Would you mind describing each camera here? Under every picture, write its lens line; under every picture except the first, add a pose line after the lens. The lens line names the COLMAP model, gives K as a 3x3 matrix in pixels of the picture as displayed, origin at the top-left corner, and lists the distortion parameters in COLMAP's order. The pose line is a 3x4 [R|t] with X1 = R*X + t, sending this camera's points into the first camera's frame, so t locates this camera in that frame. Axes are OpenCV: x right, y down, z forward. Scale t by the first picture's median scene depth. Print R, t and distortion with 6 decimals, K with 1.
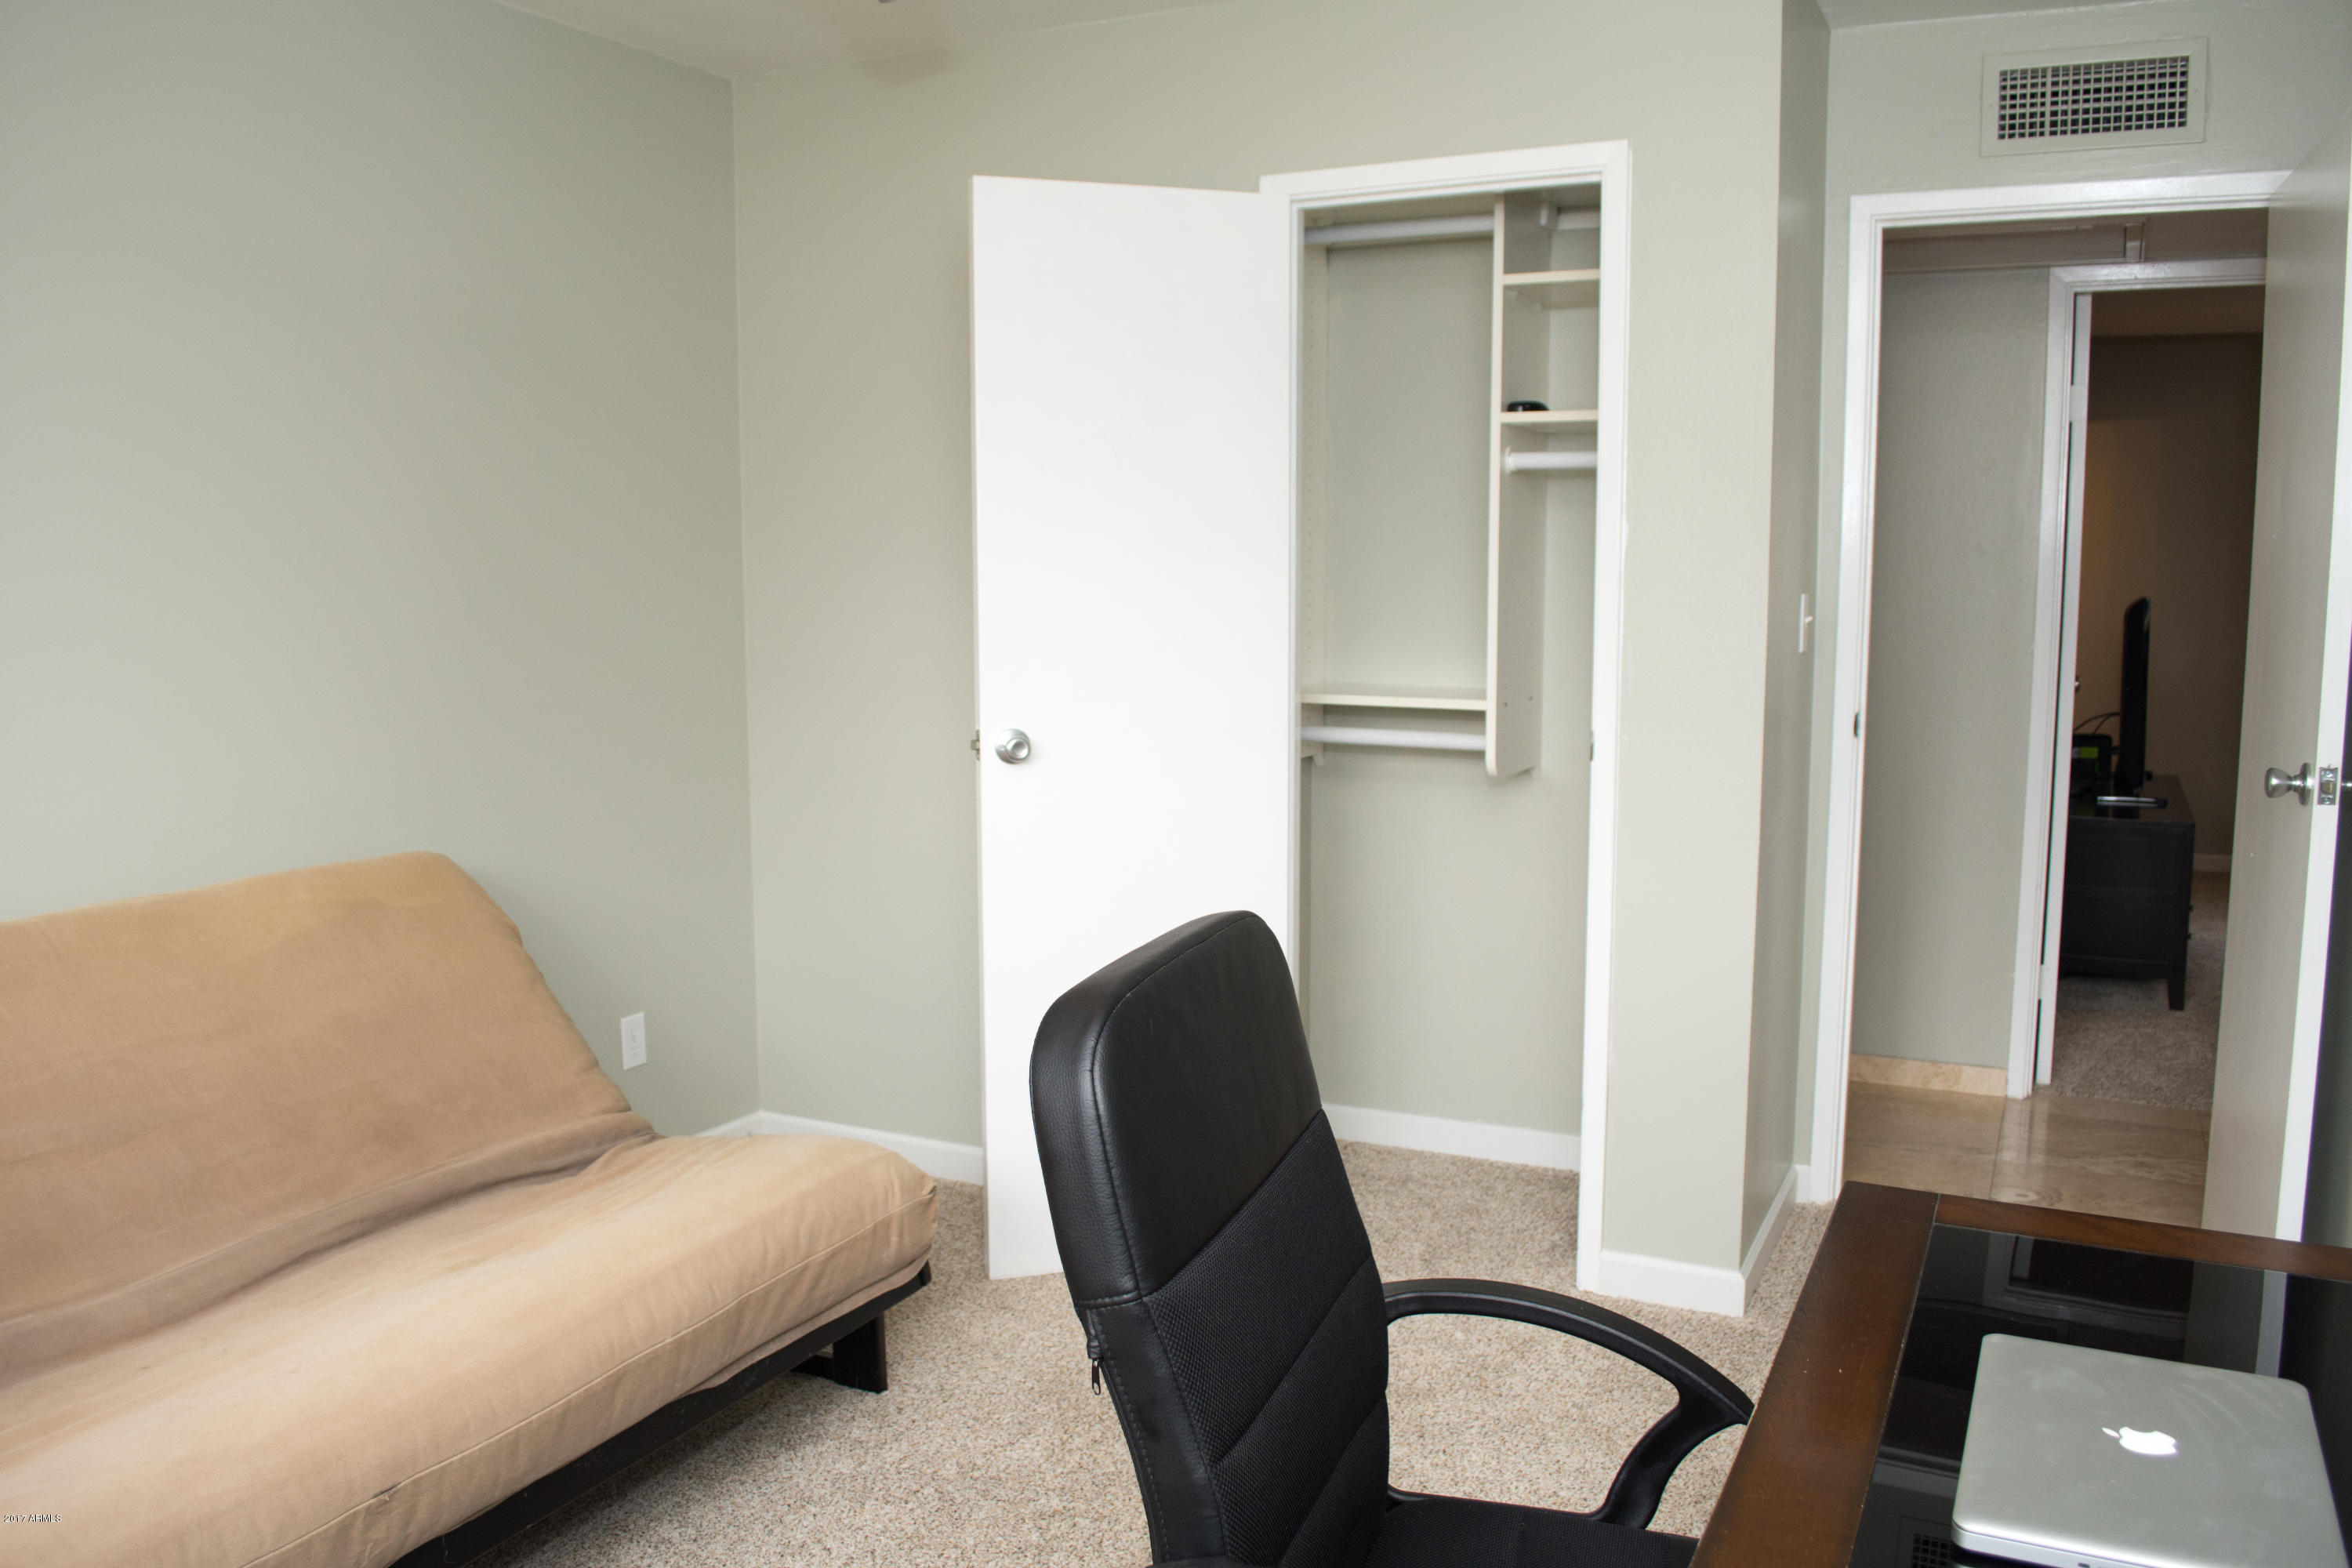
lens RADIAL K [[1916.5, 0, 1176.0], [0, 1916.5, 784.0], [0, 0, 1]] dist [-0.077770, 0.005176]
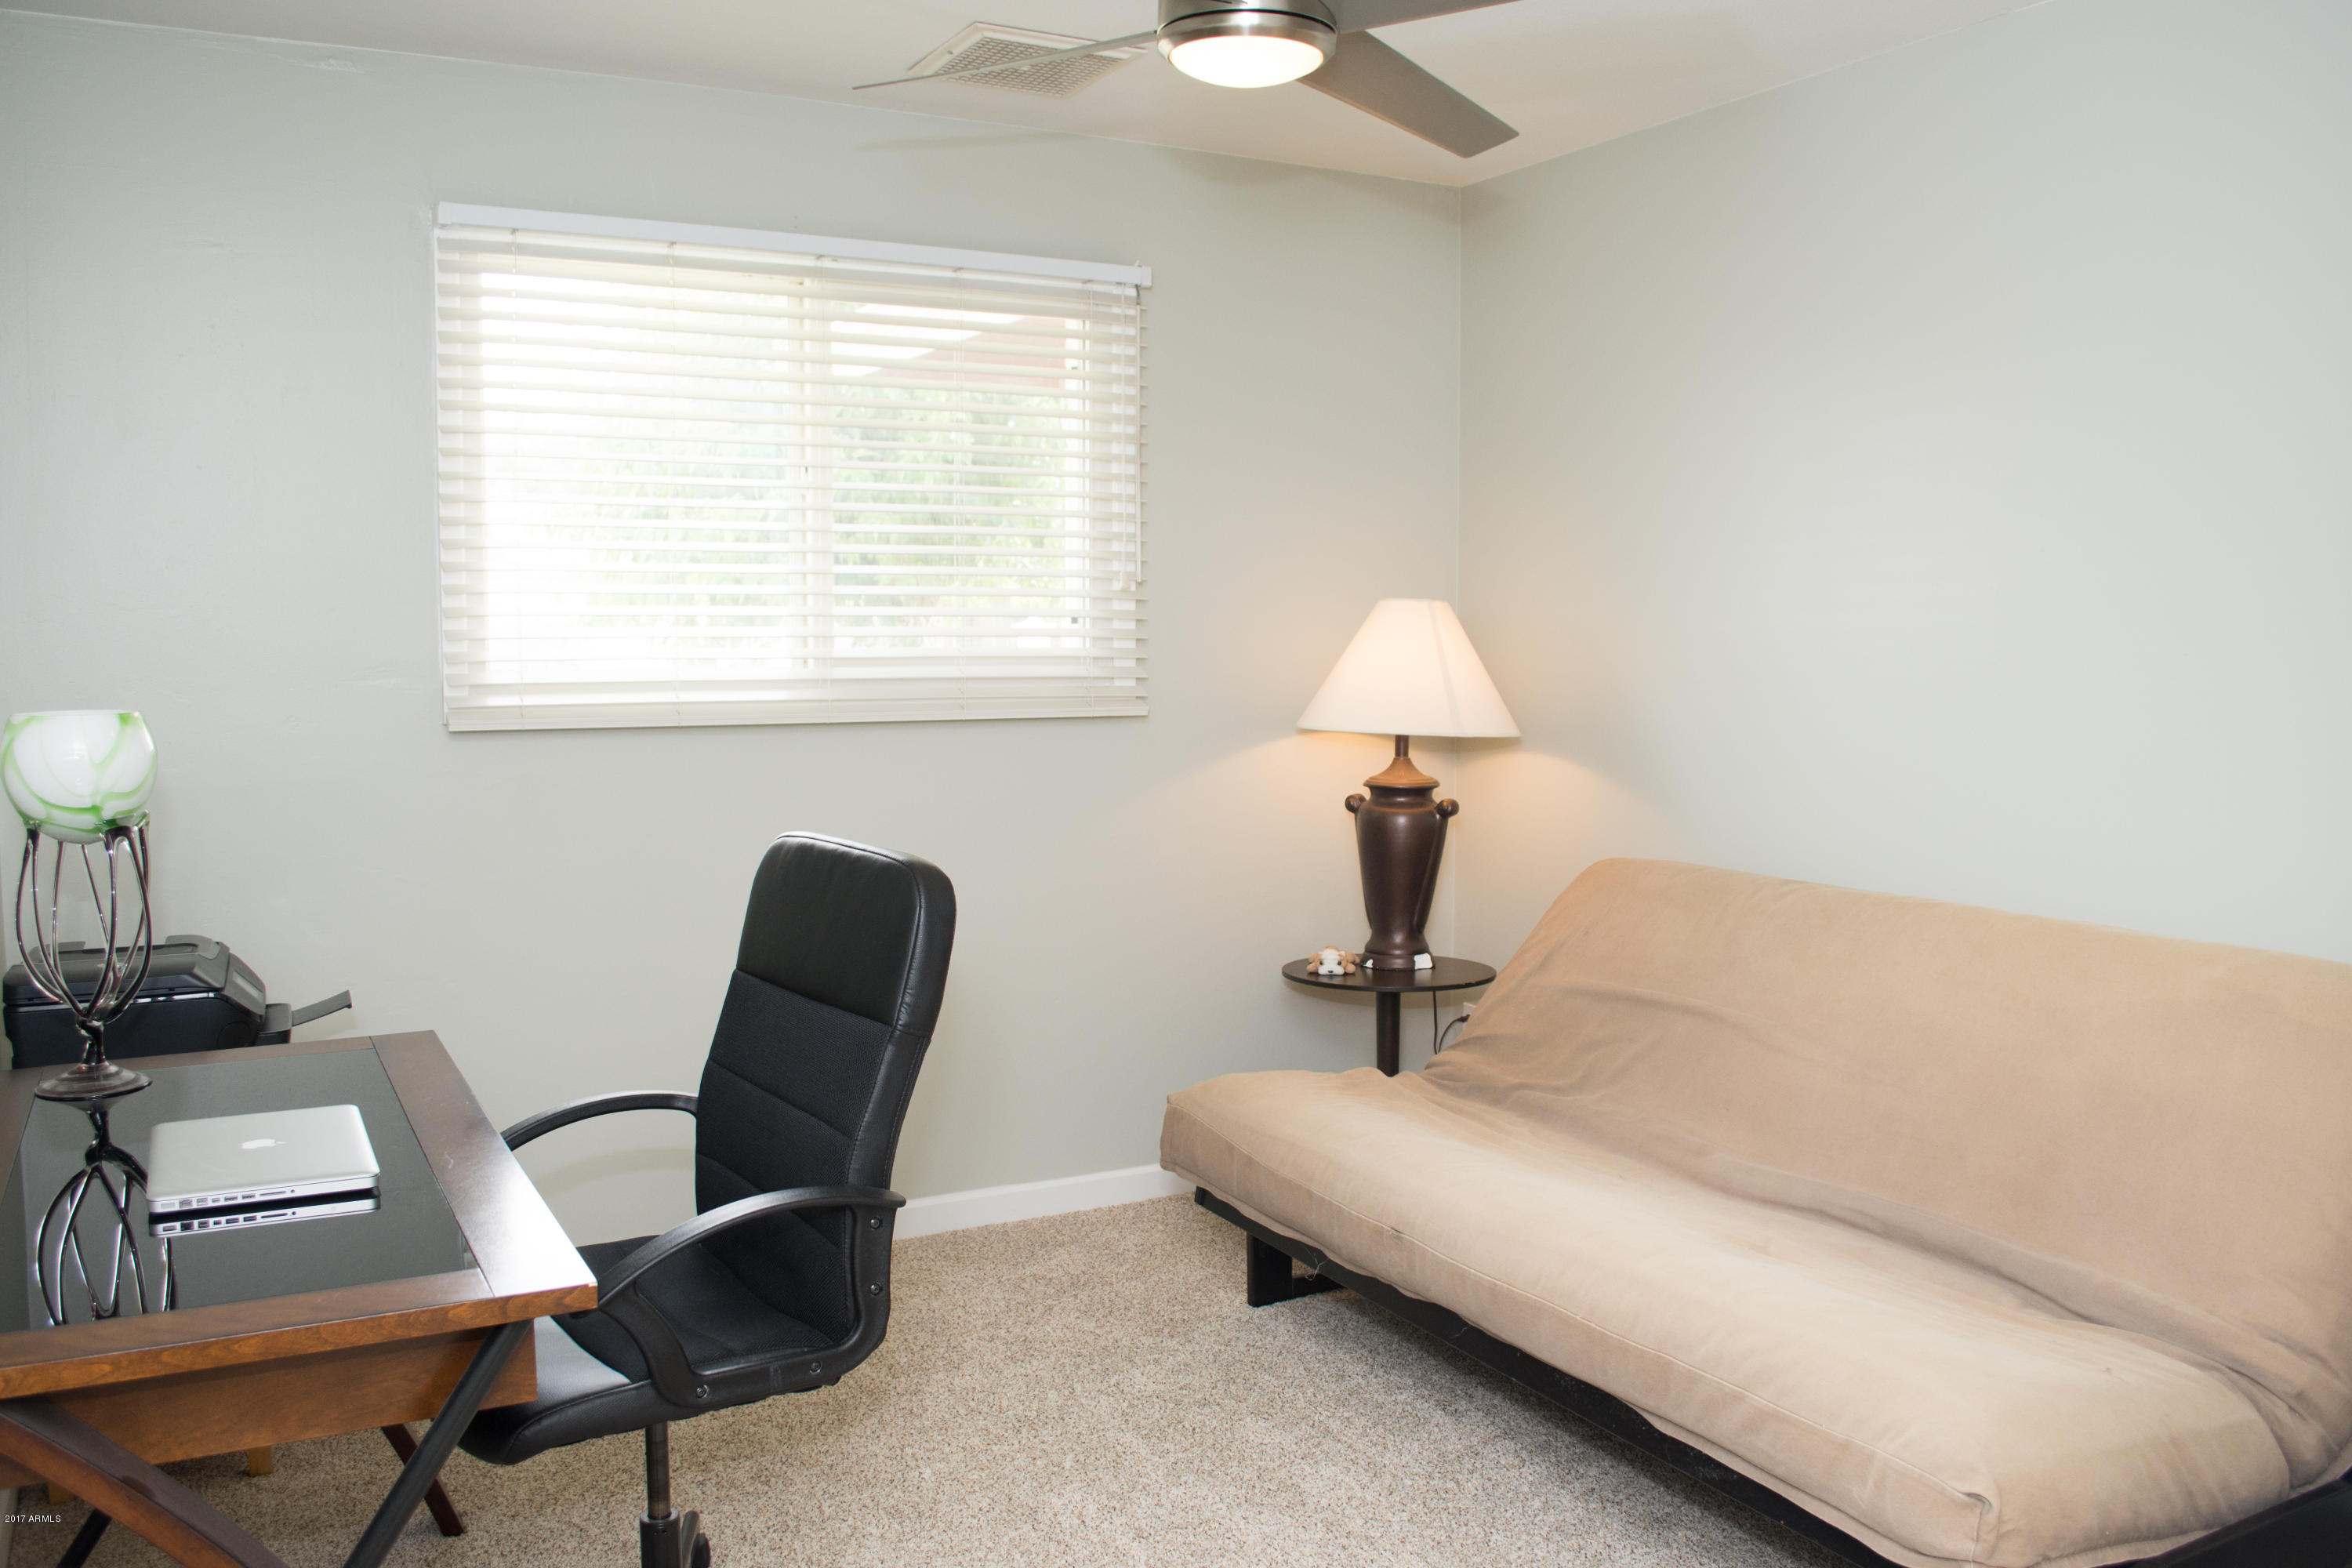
lens RADIAL K [[1916.5, 0, 1176.0], [0, 1916.5, 784.0], [0, 0, 1]] dist [-0.077770, 0.005176]
pose [[-0.575964, 0.076802, -0.813859, 0.683604], [-0.096530, 0.982222, 0.161003, -0.156475], [0.811756, 0.171294, -0.558311, 1.246556]]
